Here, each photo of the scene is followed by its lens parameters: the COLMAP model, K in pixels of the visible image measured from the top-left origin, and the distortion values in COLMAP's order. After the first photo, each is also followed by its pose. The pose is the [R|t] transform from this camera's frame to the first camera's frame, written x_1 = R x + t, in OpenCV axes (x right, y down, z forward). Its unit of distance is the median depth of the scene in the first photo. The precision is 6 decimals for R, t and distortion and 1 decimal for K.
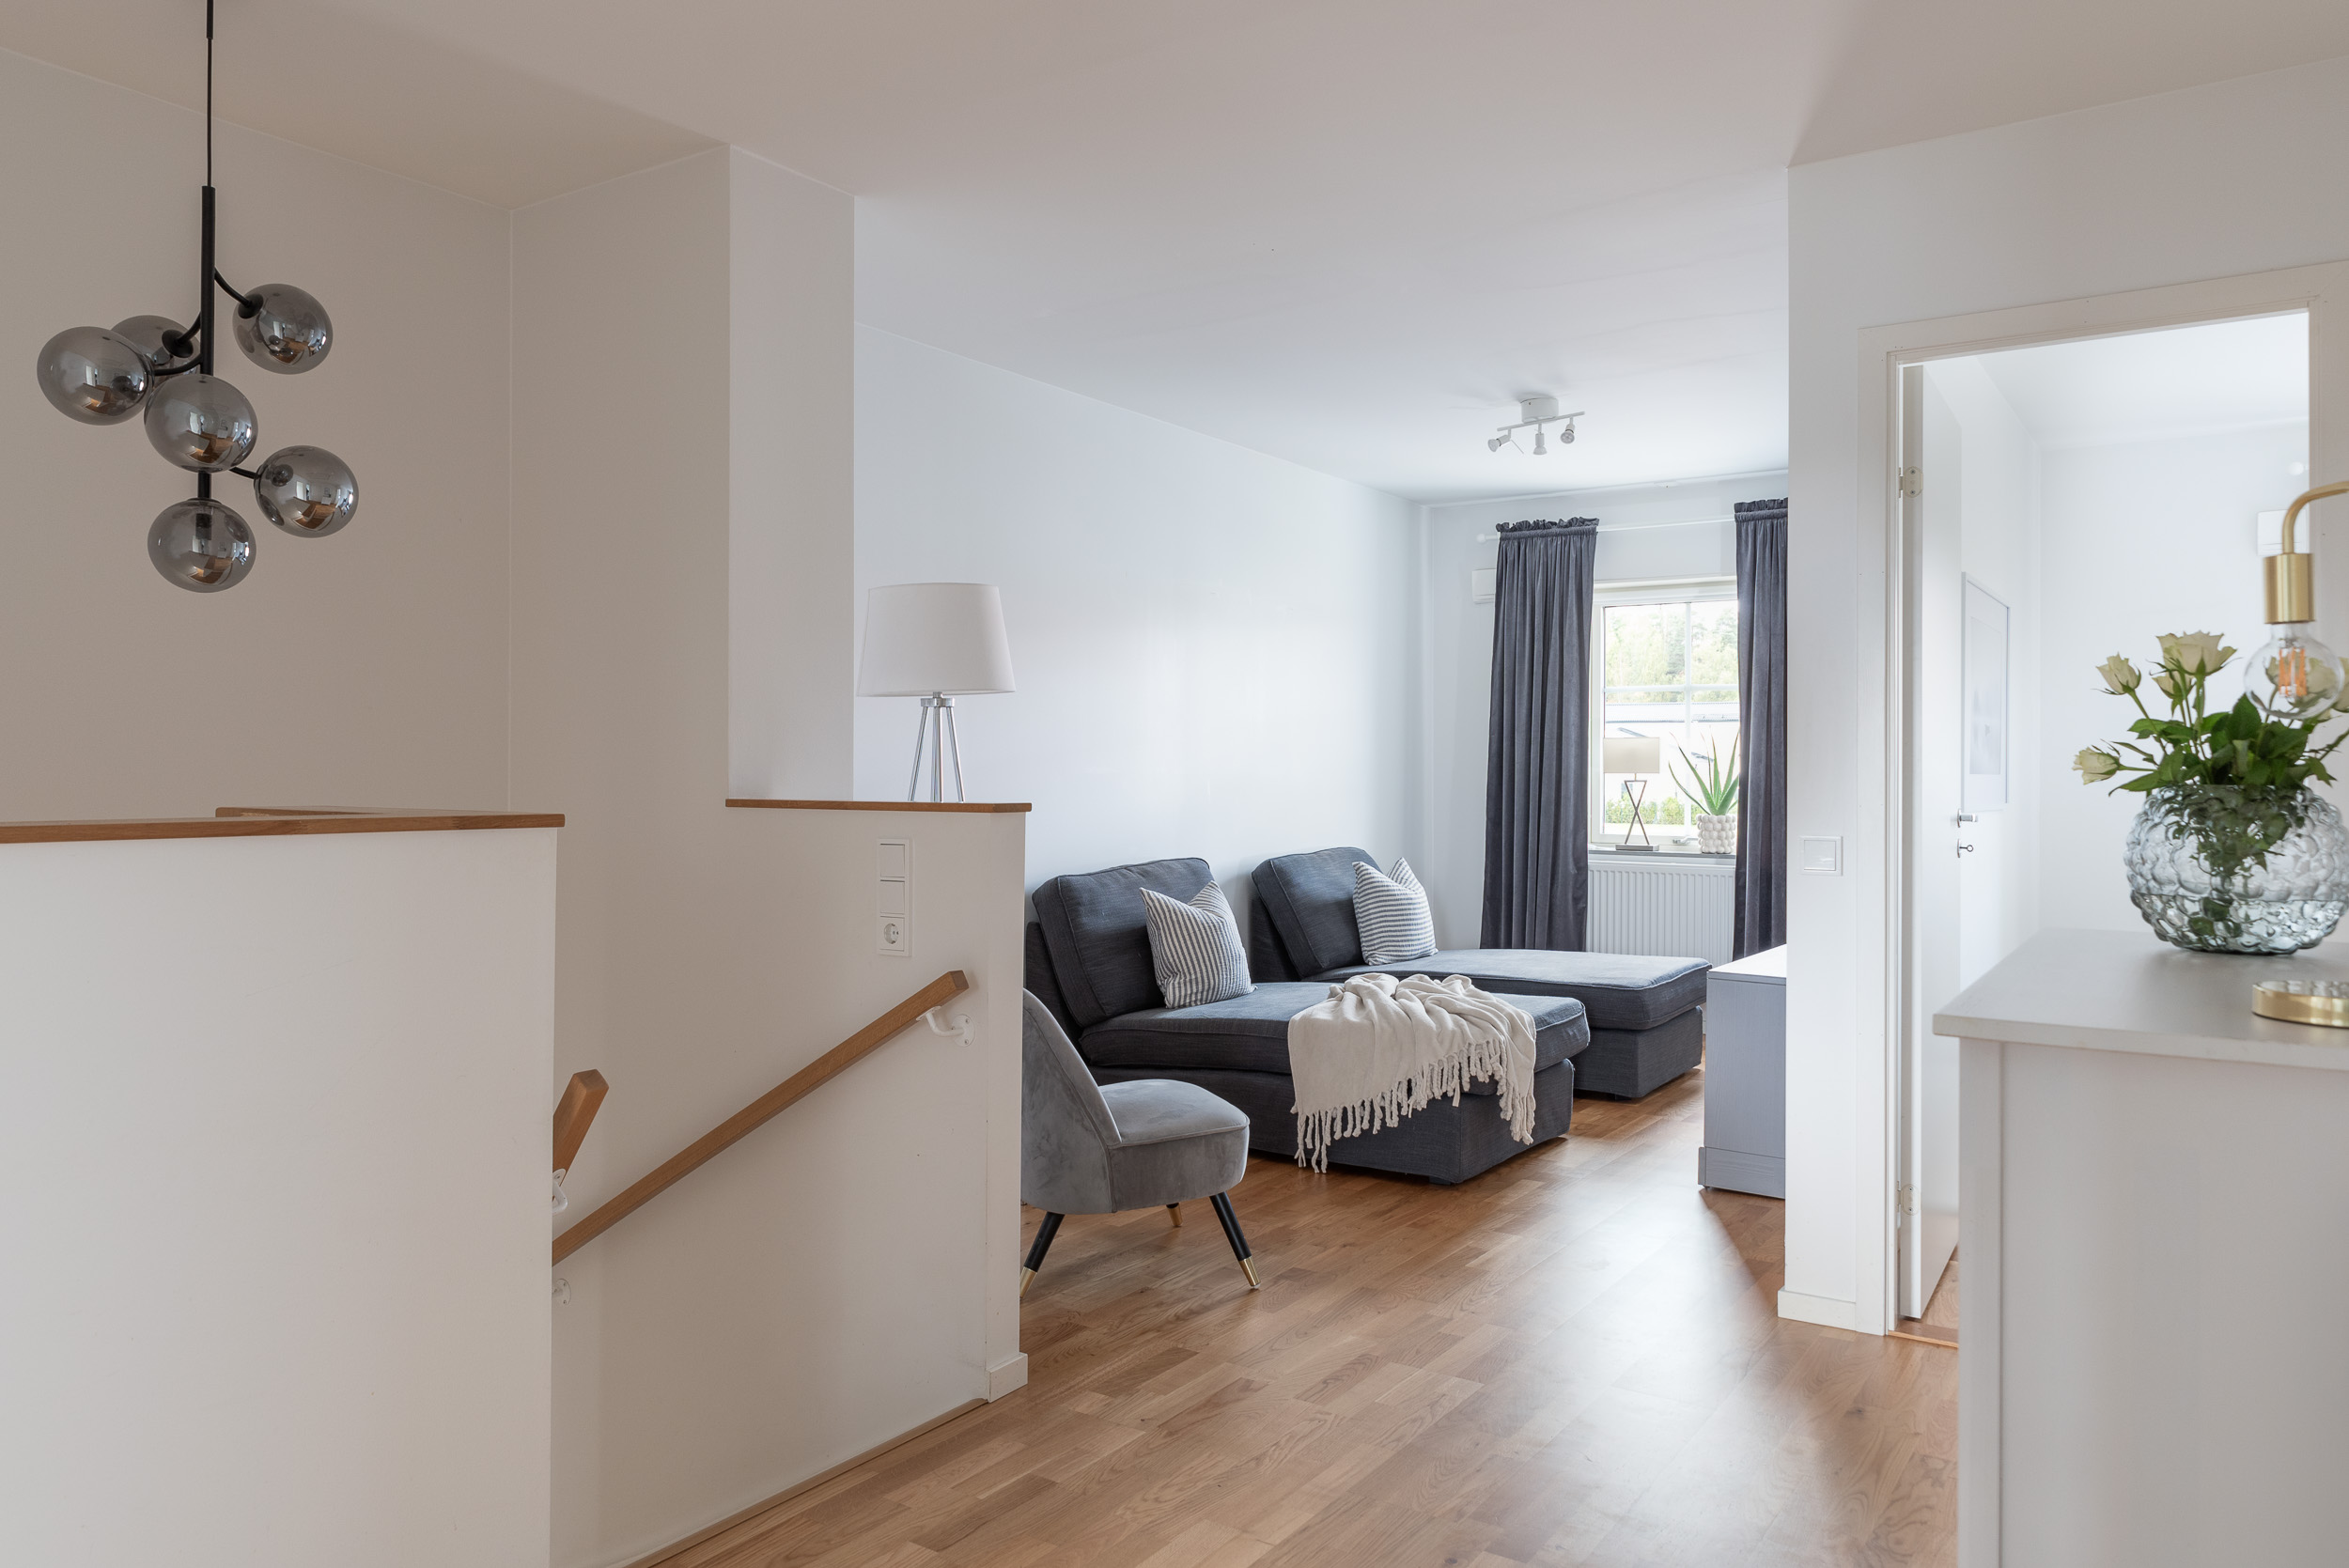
lens RADIAL K [[1606.7, 0, 1172.8], [0, 1606.7, 773.1], [0, 0, 1]] dist [-0.003363, 0.001712]
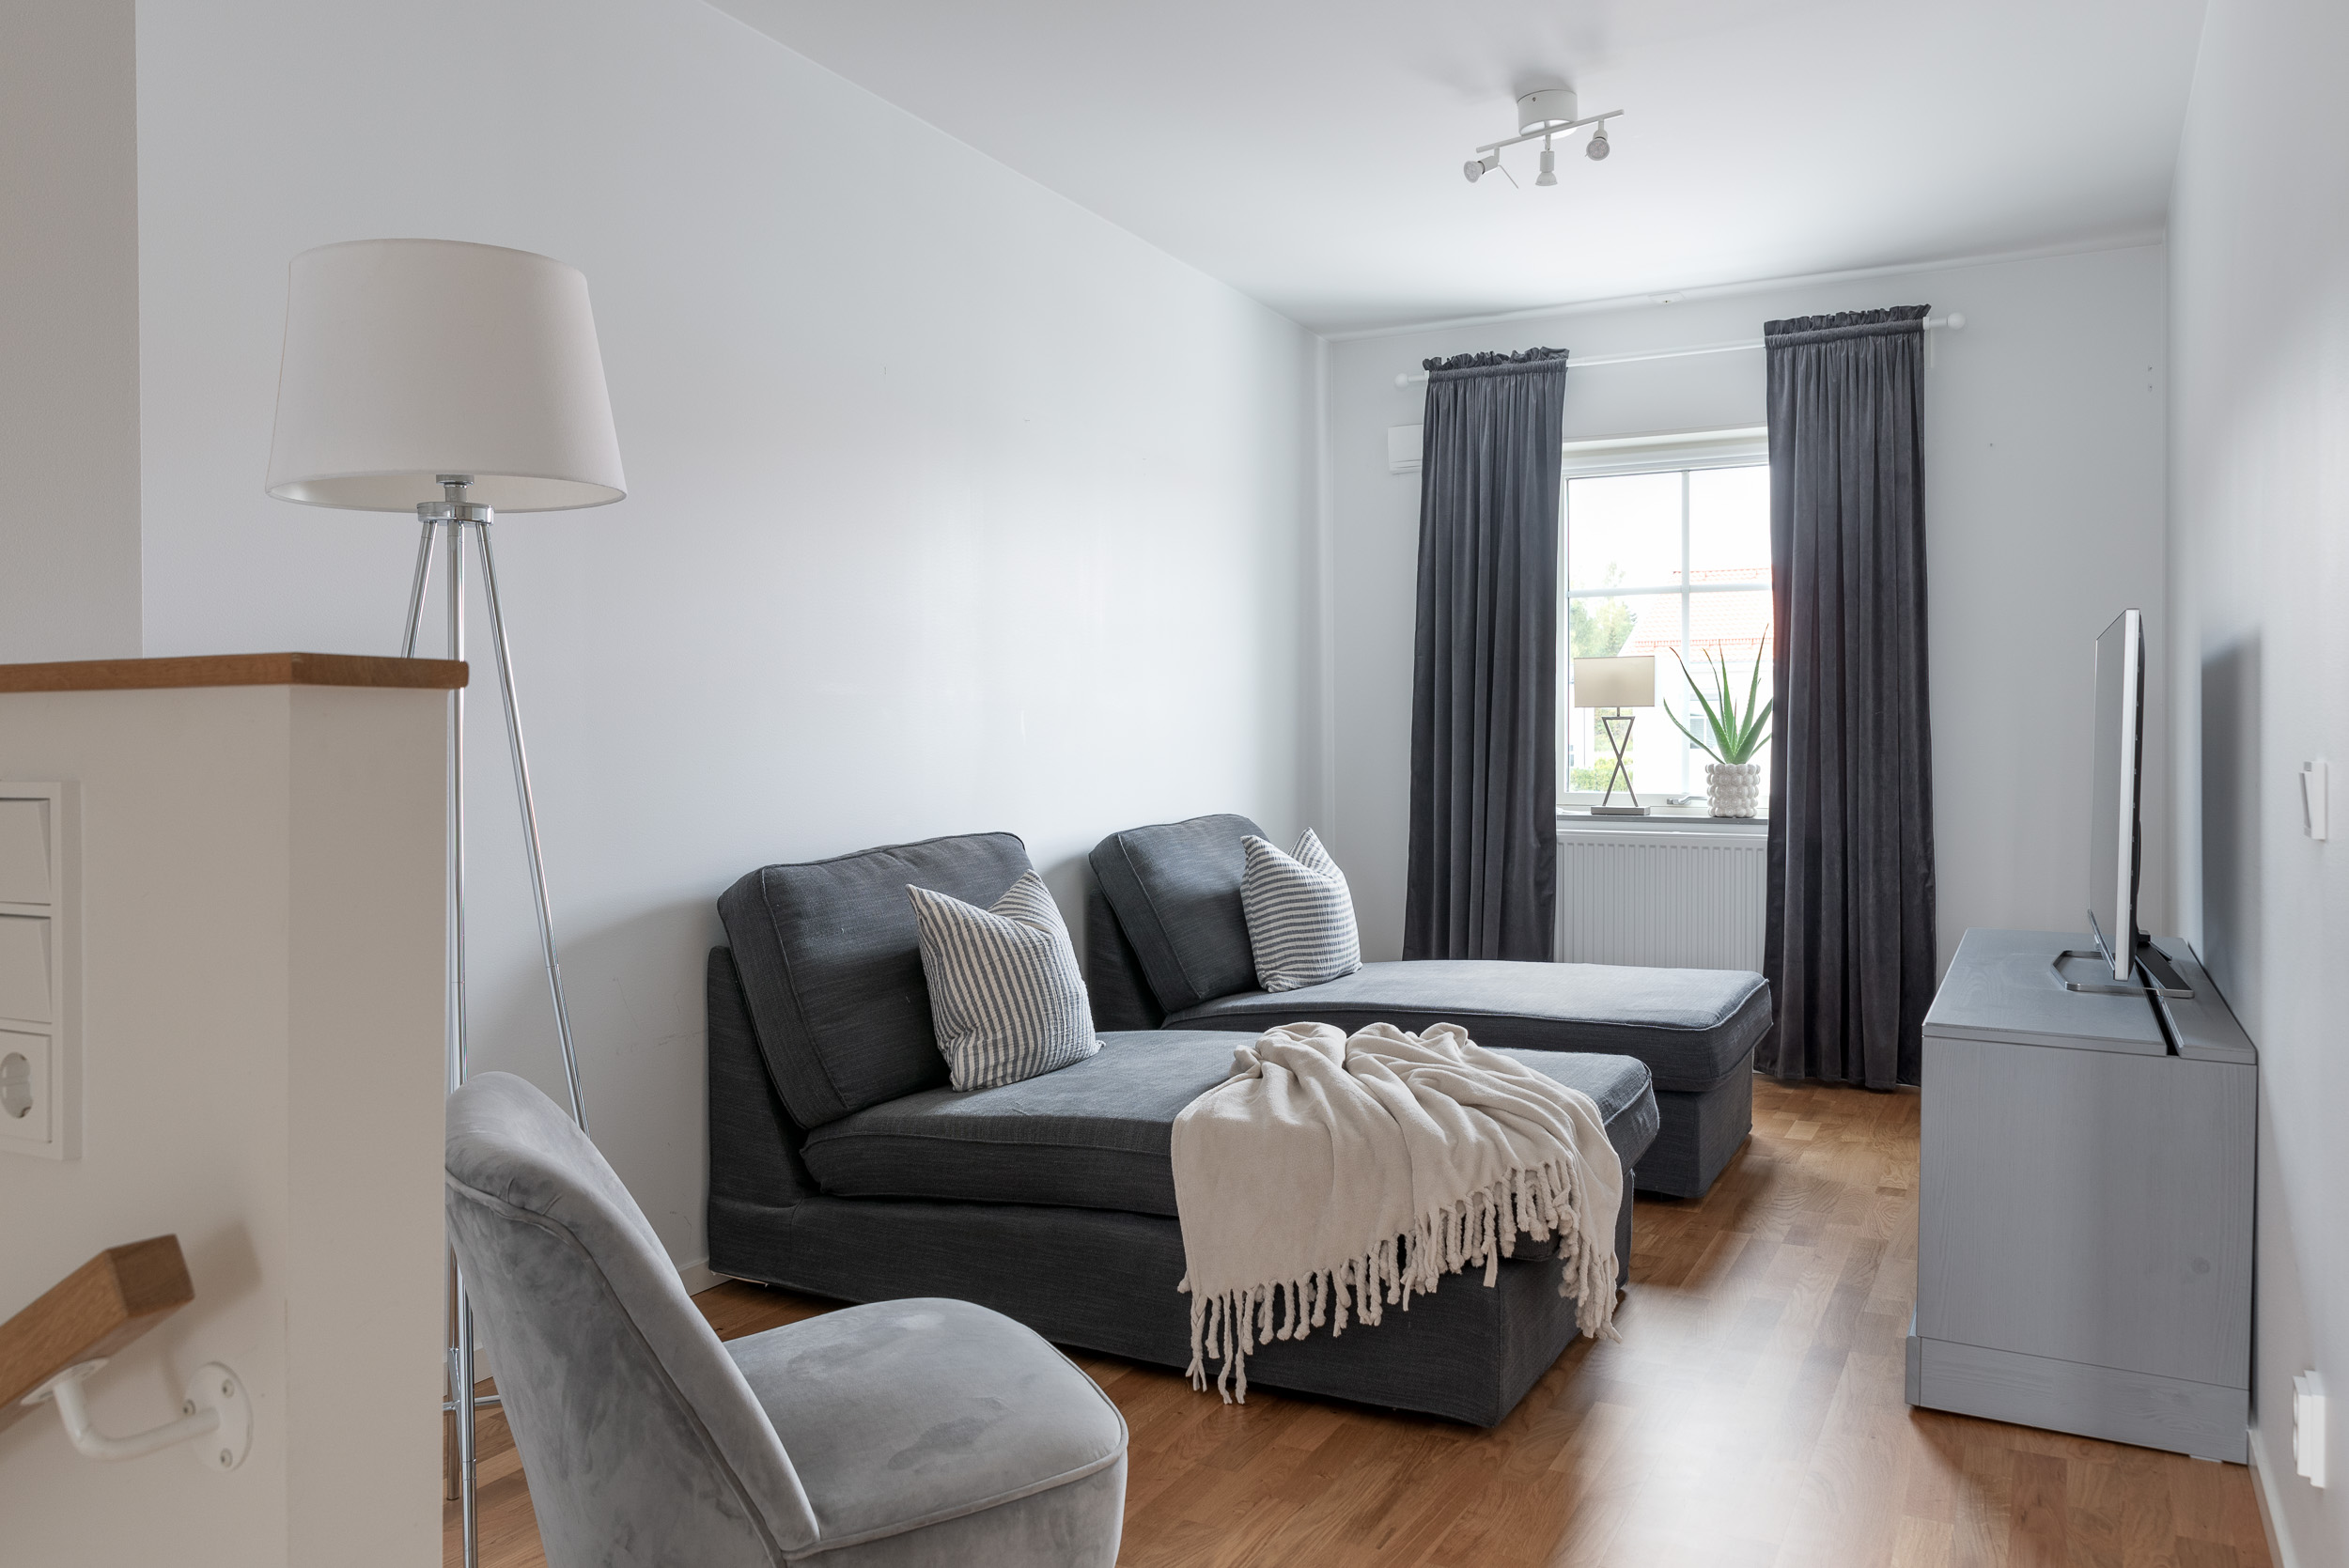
lens RADIAL K [[1606.7, 0, 1171.4], [0, 1606.7, 769.4], [0, 0, 1]] dist [-0.003363, 0.001712]
pose [[0.993044, -0.008281, 0.117450, 0.006803], [0.006720, 0.999884, 0.013678, 0.021488], [-0.117550, -0.012793, 0.992985, 0.398175]]
